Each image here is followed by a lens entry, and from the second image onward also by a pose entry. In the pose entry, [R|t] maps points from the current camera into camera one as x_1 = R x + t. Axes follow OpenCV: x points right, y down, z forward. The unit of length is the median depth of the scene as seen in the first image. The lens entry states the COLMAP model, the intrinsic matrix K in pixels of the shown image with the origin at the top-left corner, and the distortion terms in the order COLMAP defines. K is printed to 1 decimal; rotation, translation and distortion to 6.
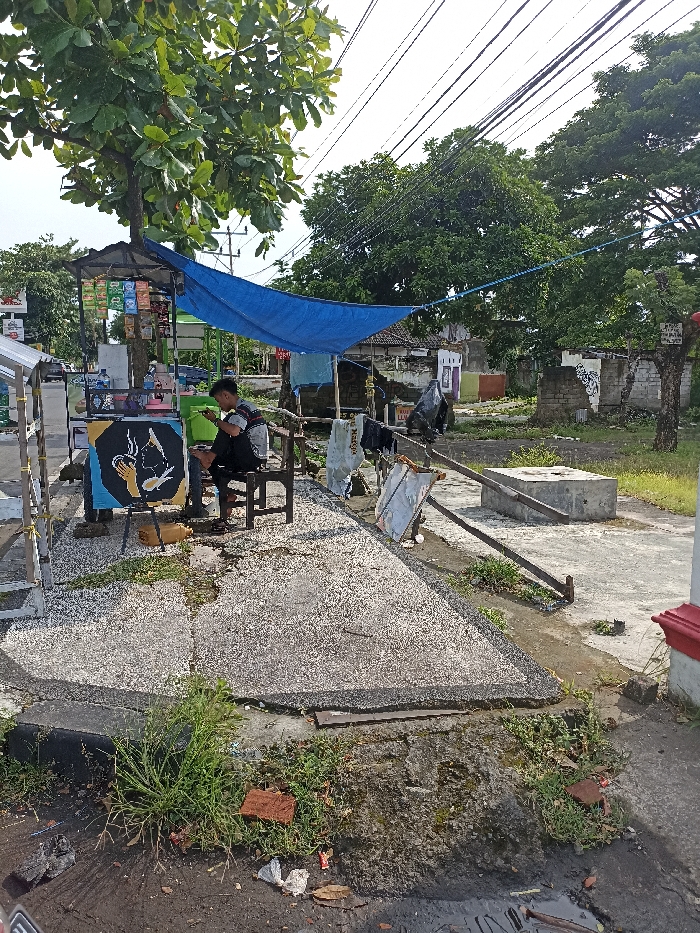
lens RADIAL K [[651.6, 0, 350.5], [0, 651.6, 469.4], [0, 0, 1]] dist [0.033105, 0.001625]
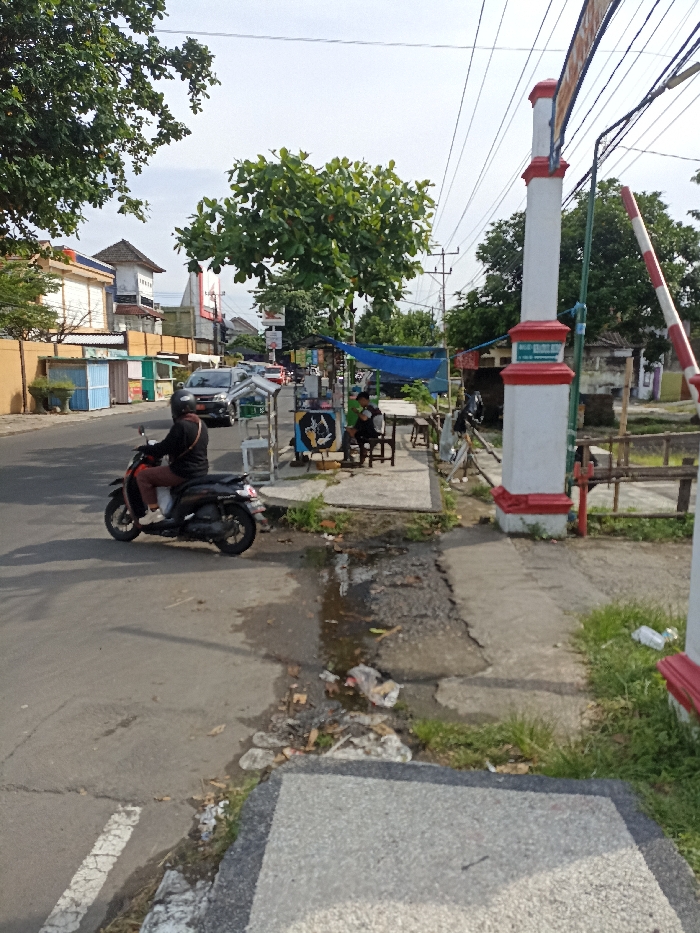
lens RADIAL K [[651.6, 0, 349.7], [0, 651.6, 467.0], [0, 0, 1]] dist [0.033105, 0.001625]
pose [[0.938009, 0.039386, -0.344366, 0.466962], [-0.039266, 0.999202, 0.007325, 0.077112], [0.344380, 0.006651, 0.938807, -0.881551]]
